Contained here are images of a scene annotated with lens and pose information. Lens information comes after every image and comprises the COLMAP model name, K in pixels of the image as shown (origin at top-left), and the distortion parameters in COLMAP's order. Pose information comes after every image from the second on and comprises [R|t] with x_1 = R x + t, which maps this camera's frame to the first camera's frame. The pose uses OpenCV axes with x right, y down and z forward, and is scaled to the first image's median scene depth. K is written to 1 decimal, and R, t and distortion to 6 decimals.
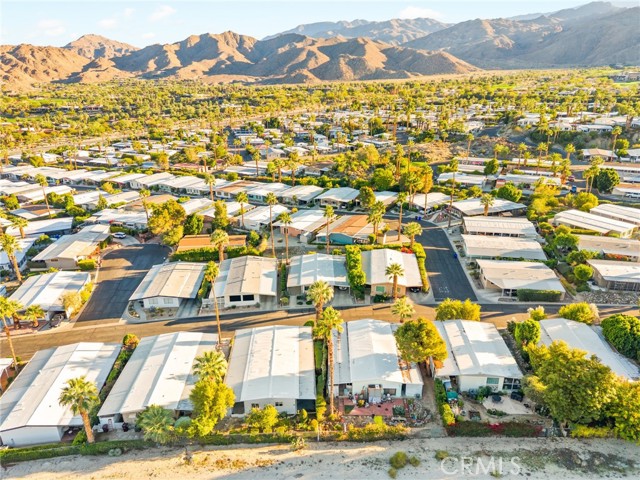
lens RADIAL K [[426.7, 0, 320.0], [0, 426.7, 240.0], [0, 0, 1]] dist [0.037077, -0.031804]
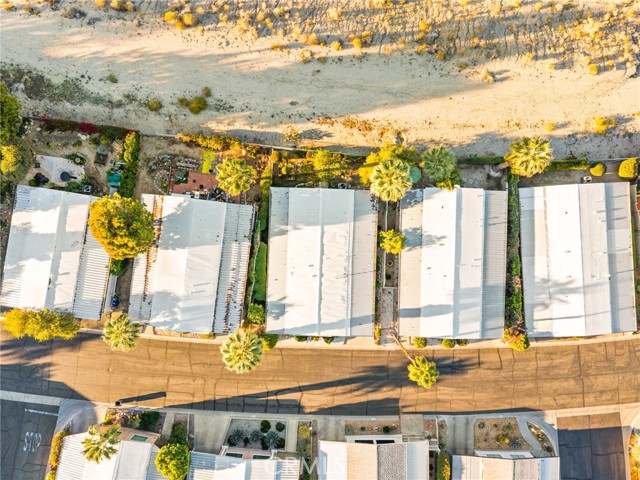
lens RADIAL K [[426.7, 0, 320.0], [0, 426.7, 240.0], [0, 0, 1]] dist [0.037077, -0.031804]
pose [[-0.996499, -0.083524, 0.003632, -0.076168], [0.033892, -0.363873, 0.930832, -0.299534], [-0.076425, 0.927696, 0.365430, 0.470293]]
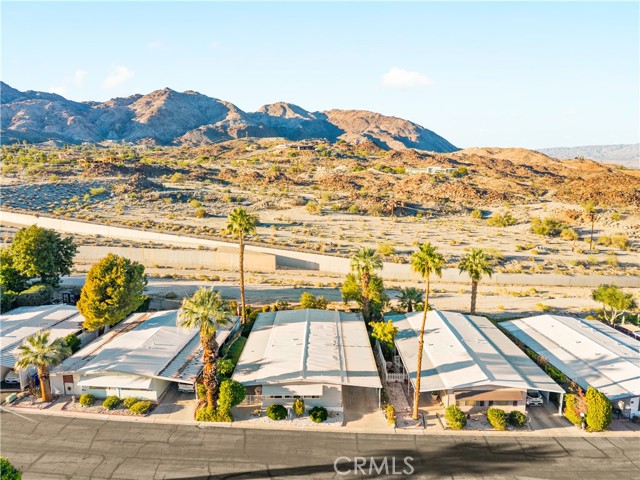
lens RADIAL K [[426.7, 0, 320.0], [0, 426.7, 240.0], [0, 0, 1]] dist [0.037077, -0.031804]
pose [[-0.998500, -0.004449, 0.054573, -0.117787], [0.024871, 0.851088, 0.524433, -0.153276], [-0.048780, 0.525004, -0.849701, 1.038824]]
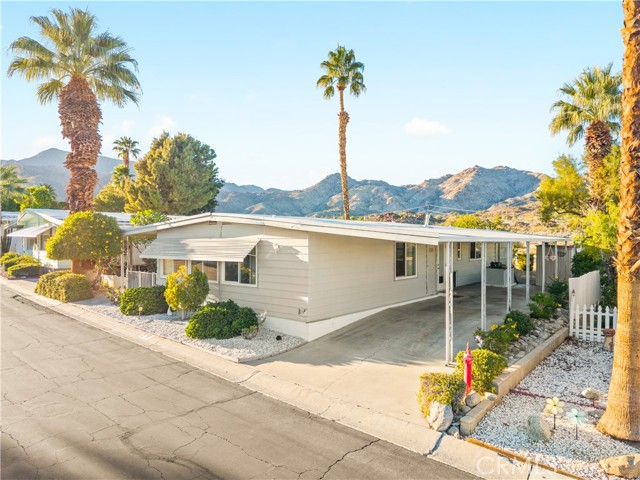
lens RADIAL K [[425.7, 0, 320.0], [0, 425.7, 240.0], [0, 0, 1]] dist [0.071093, -0.107403]
pose [[-0.740357, -0.001078, 0.672213, -0.192833], [0.242337, 0.932328, 0.268398, 0.134370], [-0.627012, 0.361613, -0.689994, 0.849943]]
